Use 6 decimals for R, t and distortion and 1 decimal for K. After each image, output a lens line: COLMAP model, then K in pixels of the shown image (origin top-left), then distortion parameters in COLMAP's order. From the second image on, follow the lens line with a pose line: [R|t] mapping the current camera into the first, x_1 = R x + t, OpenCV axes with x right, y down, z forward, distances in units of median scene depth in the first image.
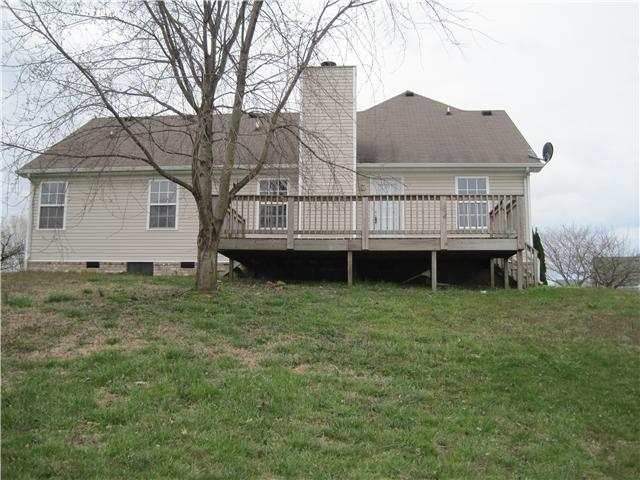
lens RADIAL K [[667.1, 0, 320.0], [0, 667.1, 240.0], [0, 0, 1]] dist [-0.186763, 0.175874]
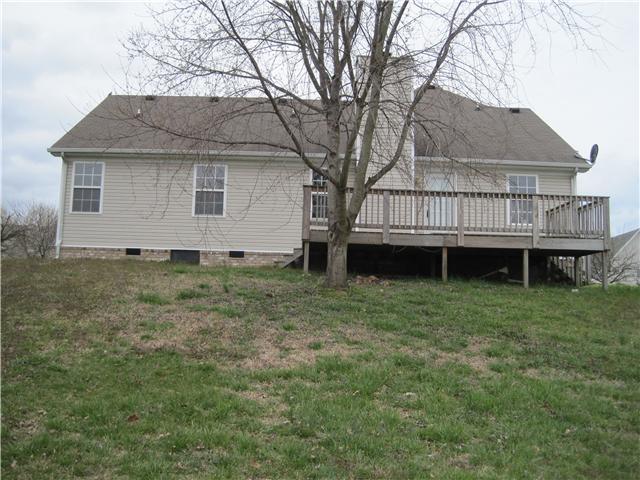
lens RADIAL K [[667.1, 0, 320.0], [0, 667.1, 240.0], [0, 0, 1]] dist [-0.186763, 0.175874]
pose [[0.993884, 0.026865, 0.107109, -0.186240], [-0.029232, 0.999361, 0.020585, -0.006664], [-0.106488, -0.023590, 0.994034, 0.027425]]
